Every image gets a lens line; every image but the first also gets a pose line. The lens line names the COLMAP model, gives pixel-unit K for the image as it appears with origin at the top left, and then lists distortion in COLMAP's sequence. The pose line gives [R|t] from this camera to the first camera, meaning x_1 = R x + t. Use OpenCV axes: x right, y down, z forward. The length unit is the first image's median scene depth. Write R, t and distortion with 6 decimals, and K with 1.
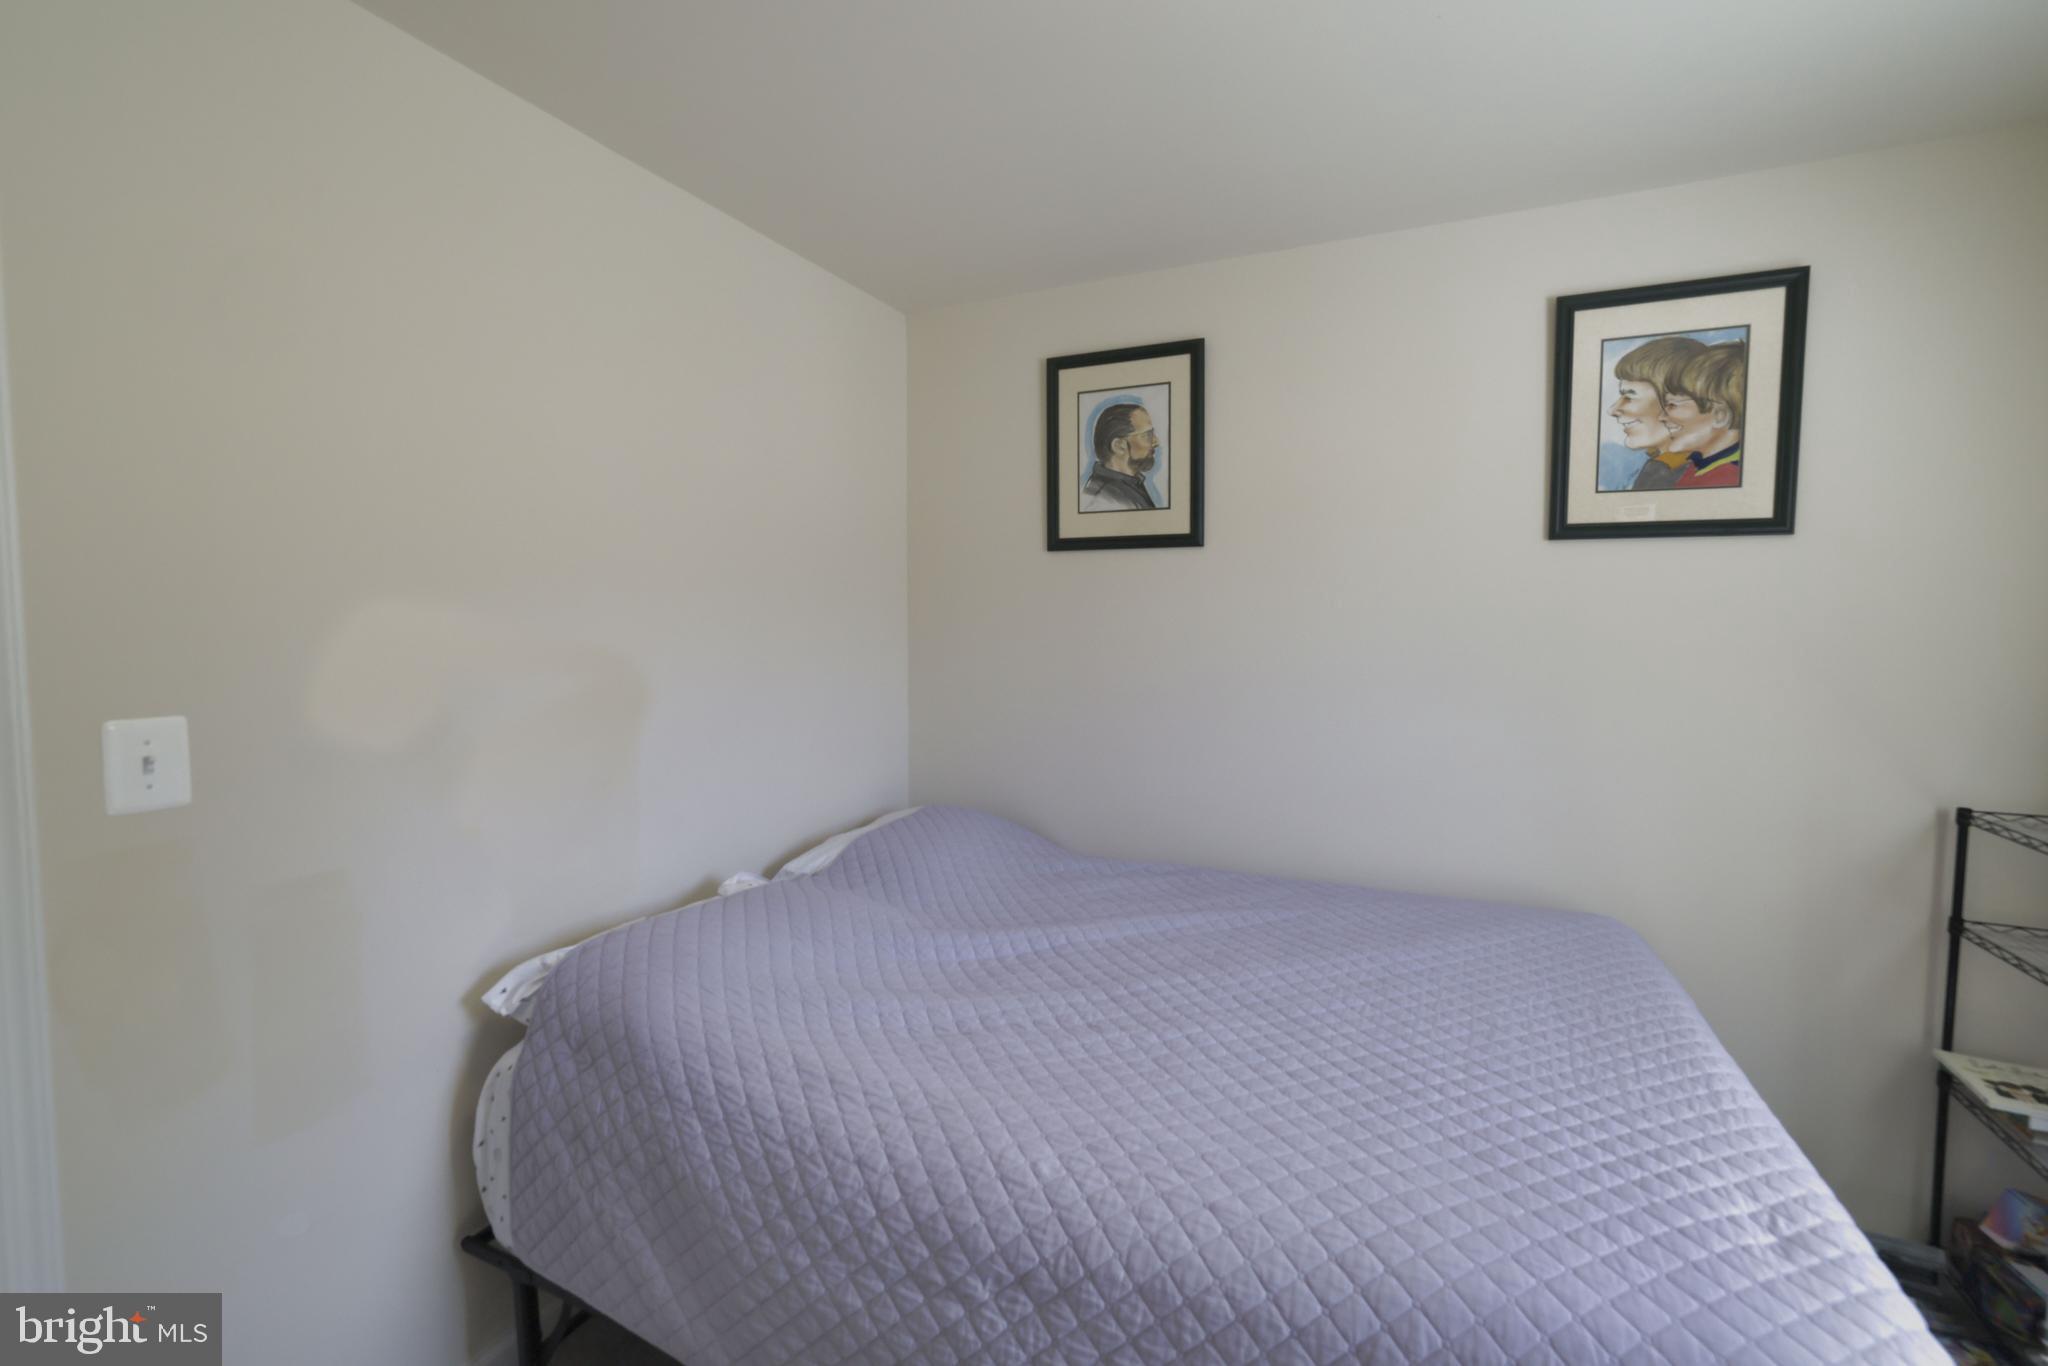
lens RADIAL K [[919.0, 0, 1024.0], [0, 919.0, 683.0], [0, 0, 1]] dist [-0.020941, 0.000238]
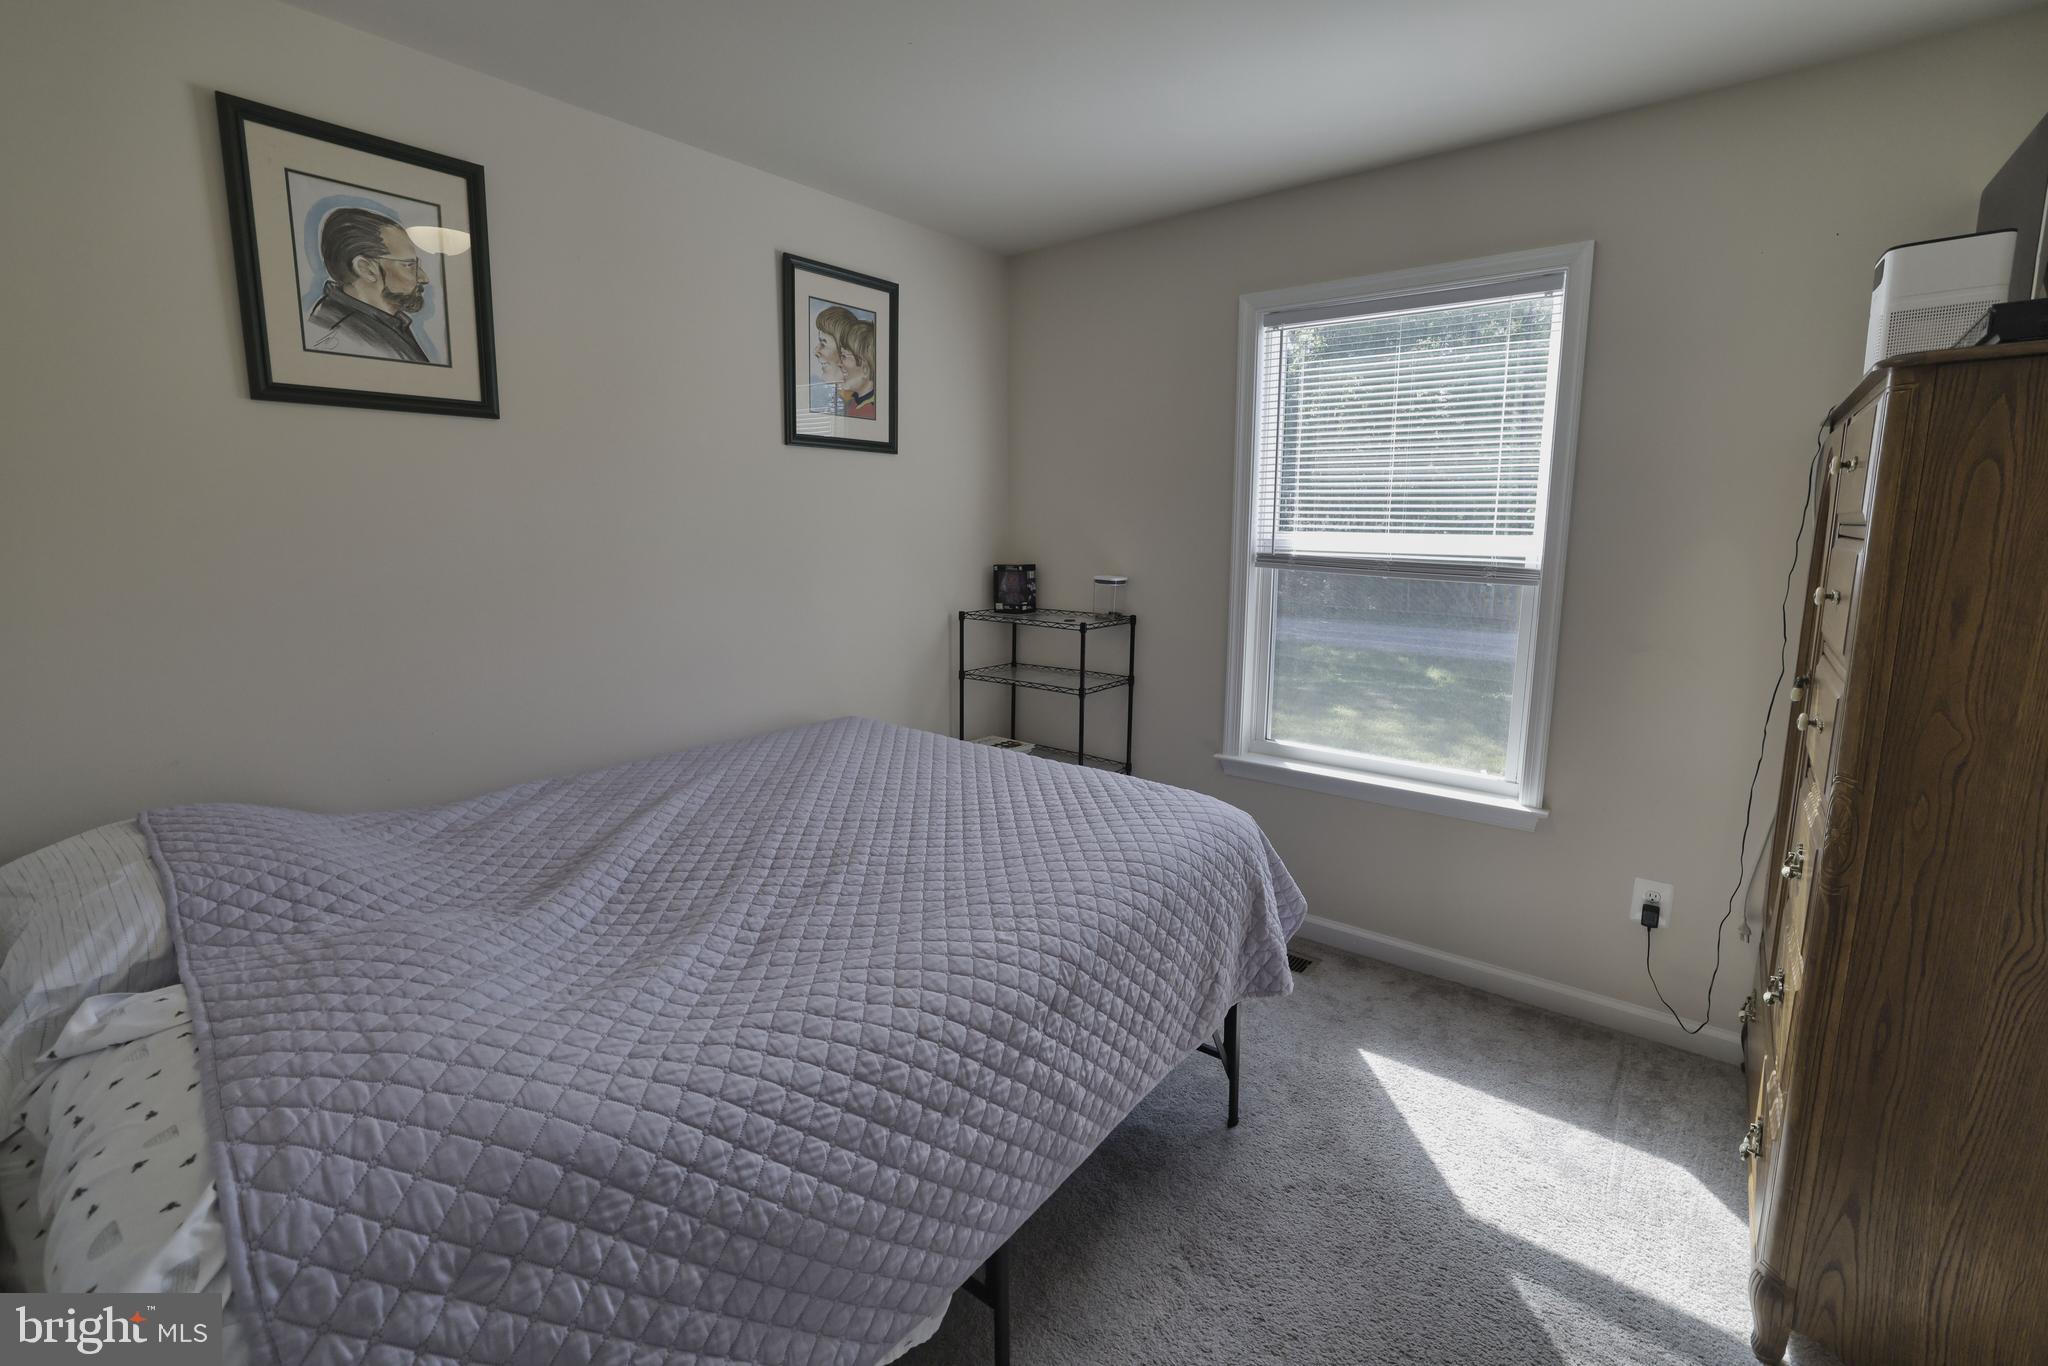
lens RADIAL K [[884.2, 0, 1021.3], [0, 884.2, 666.5], [0, 0, 1]] dist [-0.000213, 0.000410]
pose [[0.235366, -0.162542, 0.958219, -0.622337], [0.070126, 0.986187, 0.150061, -0.011213], [-0.969374, 0.031876, 0.243514, 0.386341]]
